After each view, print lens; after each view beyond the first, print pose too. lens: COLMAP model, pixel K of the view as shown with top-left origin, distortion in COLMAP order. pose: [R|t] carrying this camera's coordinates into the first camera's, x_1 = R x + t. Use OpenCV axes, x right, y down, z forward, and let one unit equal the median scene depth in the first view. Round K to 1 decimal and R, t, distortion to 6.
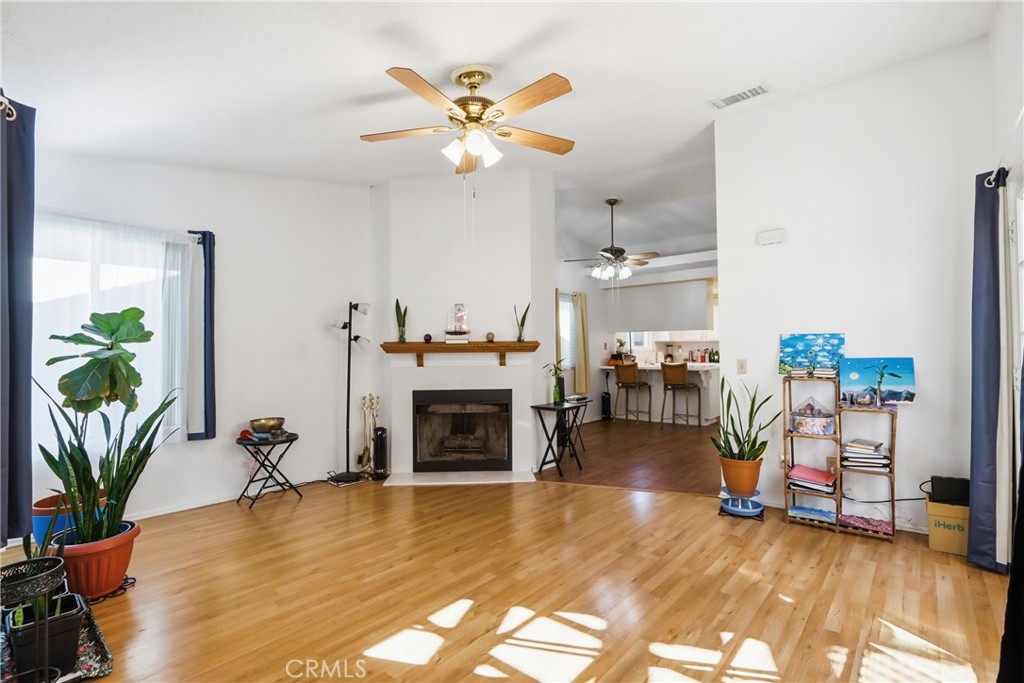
lens RADIAL K [[488.0, 0, 512.0], [0, 488.0, 341.5], [0, 0, 1]] dist [0.000065, 0.000058]
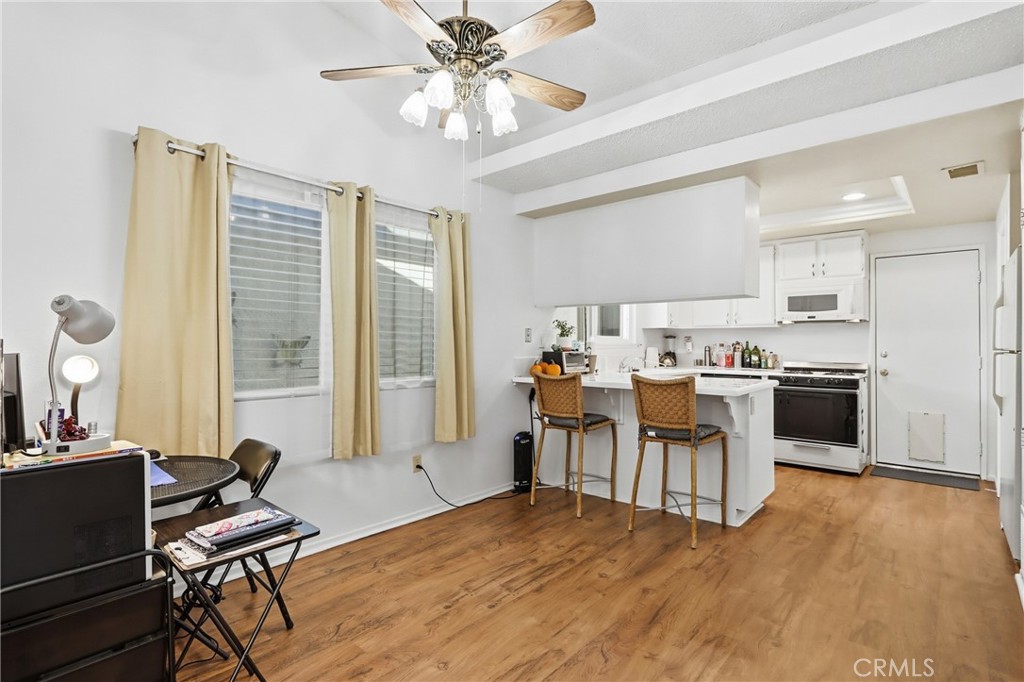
lens RADIAL K [[488.0, 0, 512.0], [0, 488.0, 341.0], [0, 0, 1]] dist [0.000065, 0.000058]
pose [[0.999308, 0.006561, -0.036607, 0.198458], [-0.006107, 0.999903, 0.012498, 0.009548], [0.036685, -0.012266, 0.999252, 0.528229]]
